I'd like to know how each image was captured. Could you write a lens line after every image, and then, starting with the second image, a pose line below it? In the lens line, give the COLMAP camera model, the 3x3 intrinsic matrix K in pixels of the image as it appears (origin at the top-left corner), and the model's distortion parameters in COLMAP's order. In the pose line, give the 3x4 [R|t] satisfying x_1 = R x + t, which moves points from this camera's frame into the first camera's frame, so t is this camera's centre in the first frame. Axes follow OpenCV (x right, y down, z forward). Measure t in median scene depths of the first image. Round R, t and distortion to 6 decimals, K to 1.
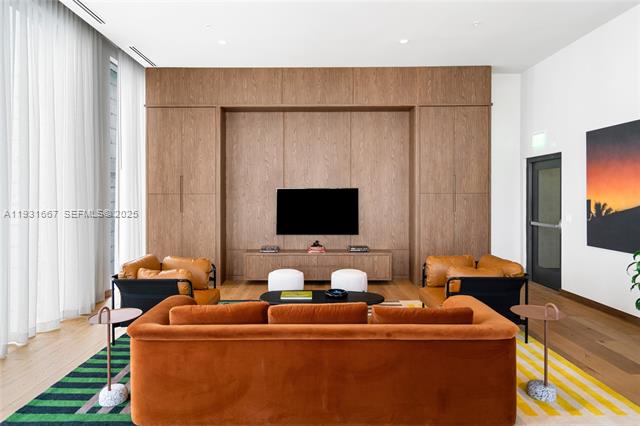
lens RADIAL K [[382.3, 0, 318.7], [0, 382.3, 196.3], [0, 0, 1]] dist [0.002944, 0.000344]
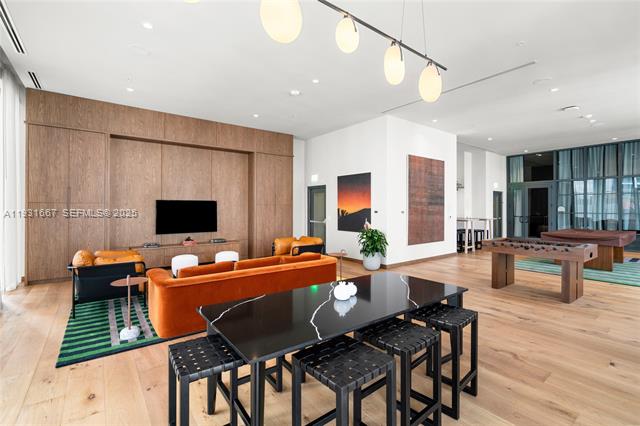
lens RADIAL K [[292.6, 0, 320.7], [0, 292.6, 202.5], [0, 0, 1]] dist [-0.001018, -0.000237]
pose [[0.791158, 0.016439, 0.611391, -0.290853], [-0.004389, 0.999766, -0.021203, 0.008350], [-0.611596, 0.014092, 0.791045, -0.176326]]
